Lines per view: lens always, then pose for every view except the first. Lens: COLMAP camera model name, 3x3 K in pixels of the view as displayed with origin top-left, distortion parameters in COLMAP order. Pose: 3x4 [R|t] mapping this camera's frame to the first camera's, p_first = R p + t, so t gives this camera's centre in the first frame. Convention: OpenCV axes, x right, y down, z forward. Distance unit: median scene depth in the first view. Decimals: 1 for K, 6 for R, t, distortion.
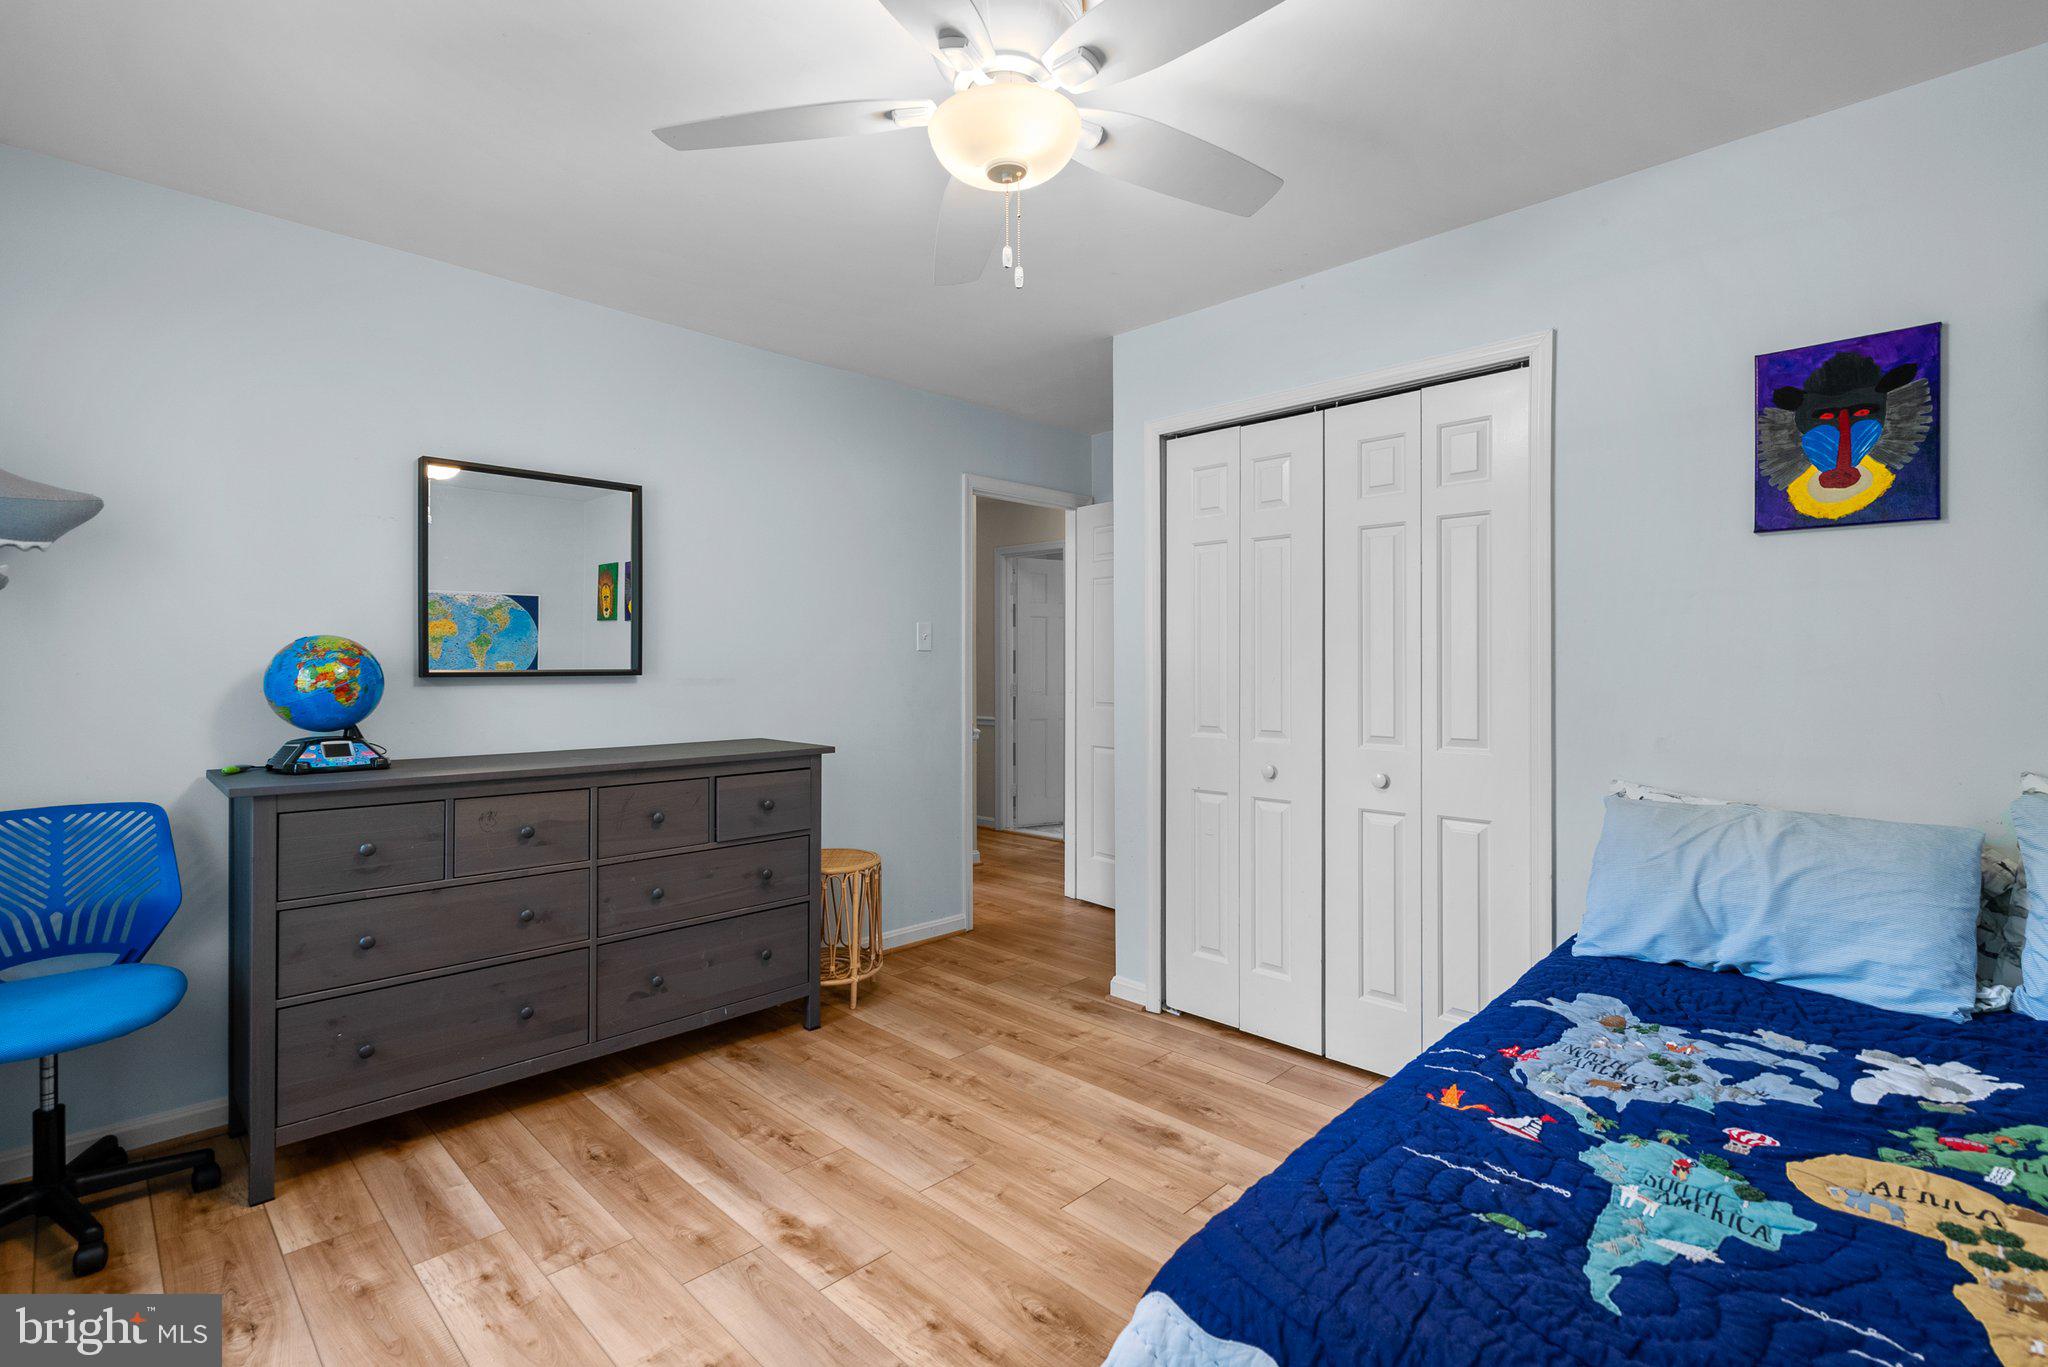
lens RADIAL K [[926.3, 0, 1016.9], [0, 926.3, 687.0], [0, 0, 1]] dist [-0.004285, -0.000620]
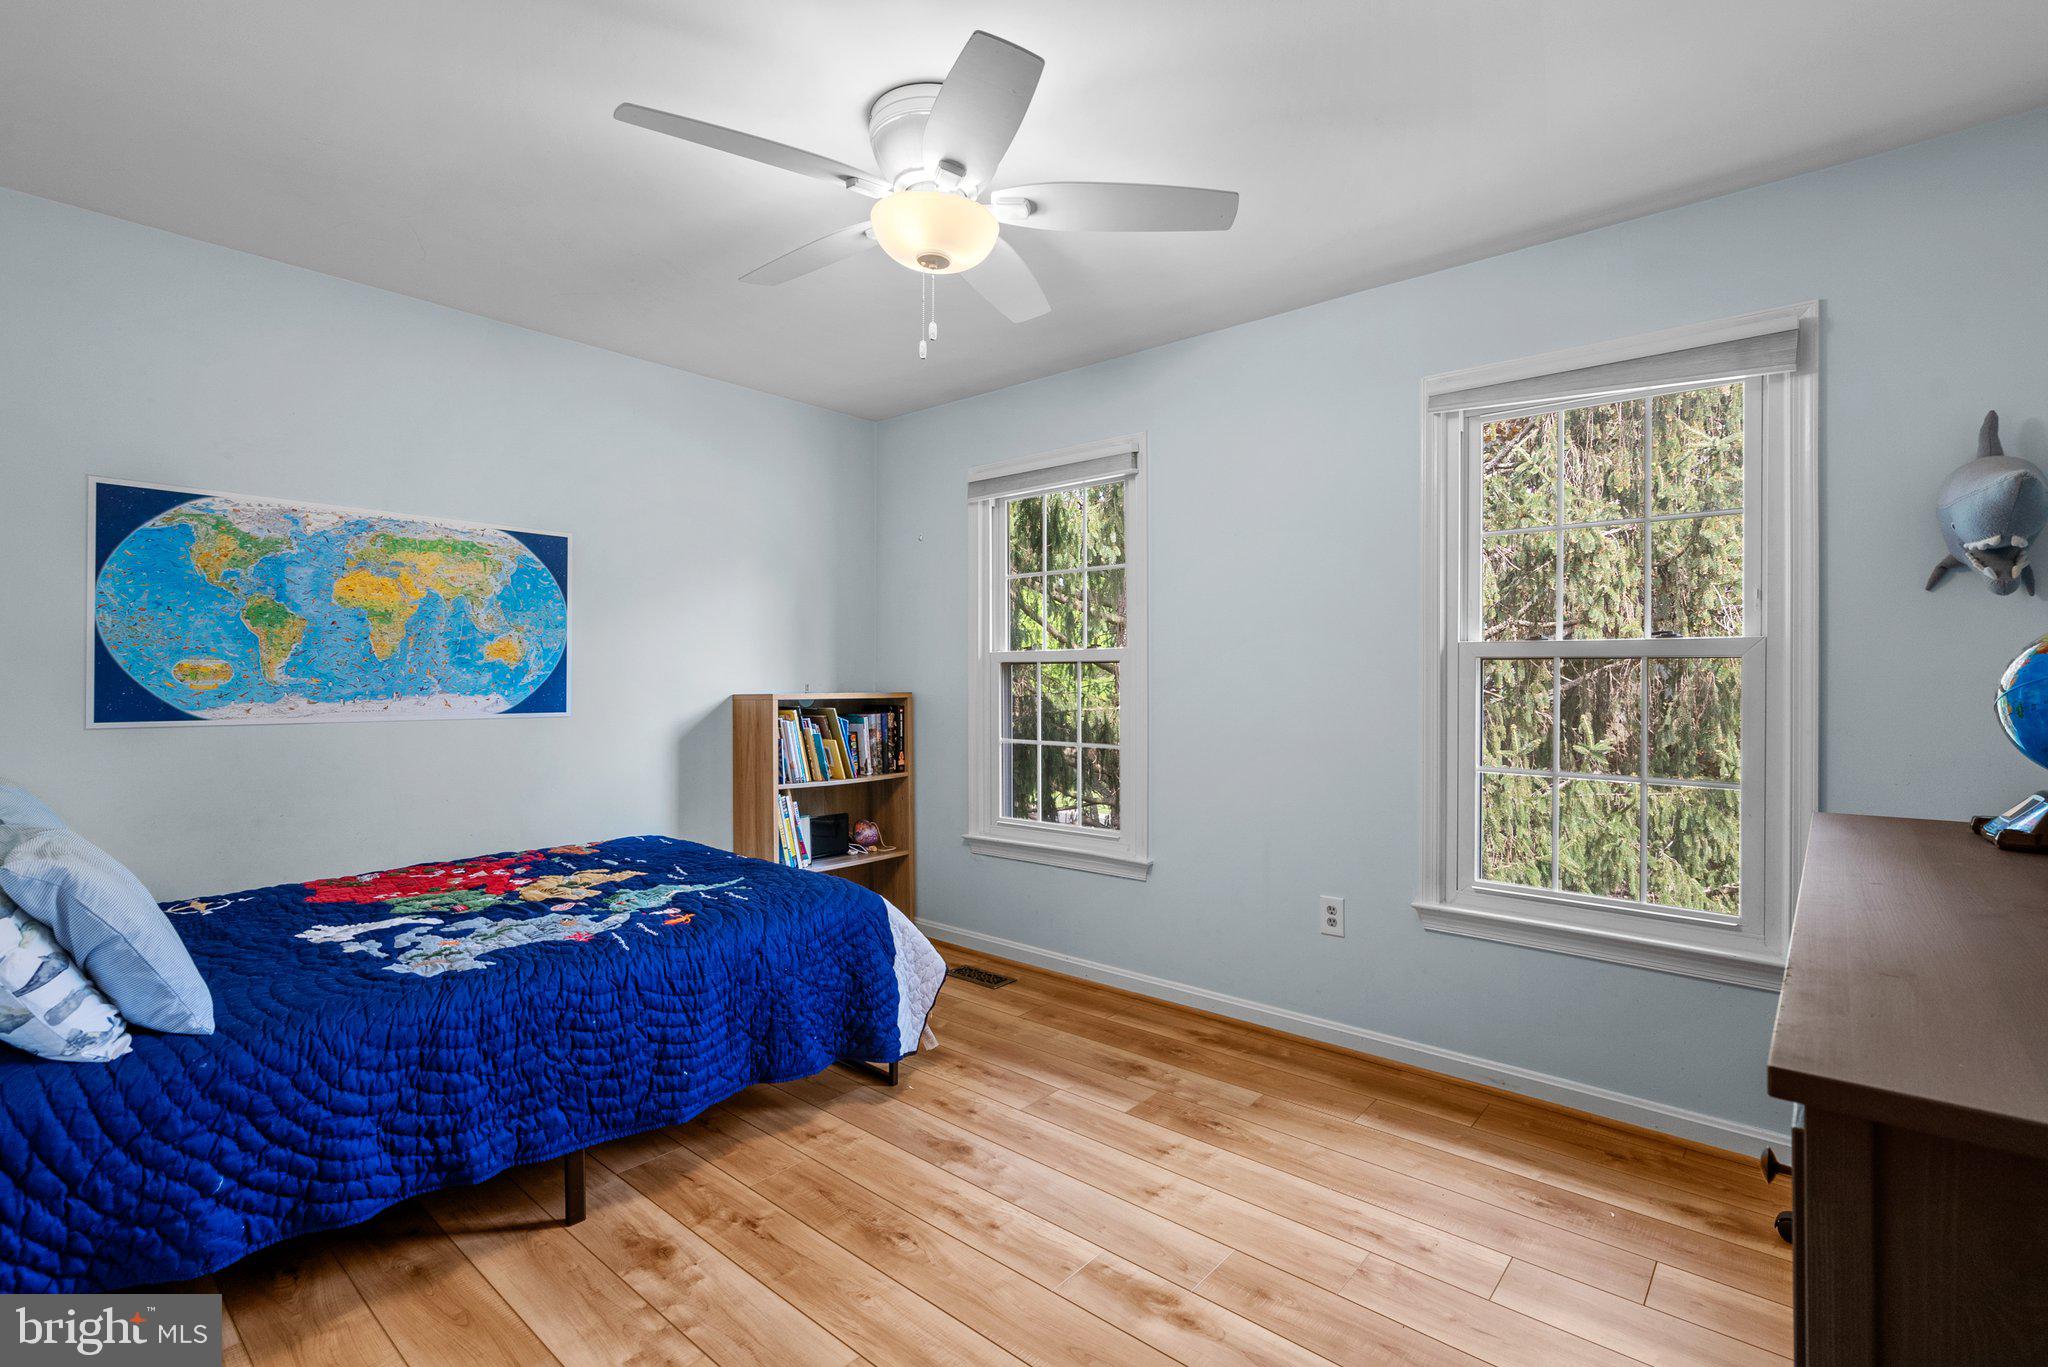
lens RADIAL K [[926.3, 0, 1016.9], [0, 926.3, 687.0], [0, 0, 1]] dist [-0.004285, -0.000620]
pose [[-0.998251, -0.003410, -0.059020, -0.045176], [-0.003839, 0.999967, 0.007145, -0.013072], [0.058994, 0.007359, -0.998231, 2.067989]]
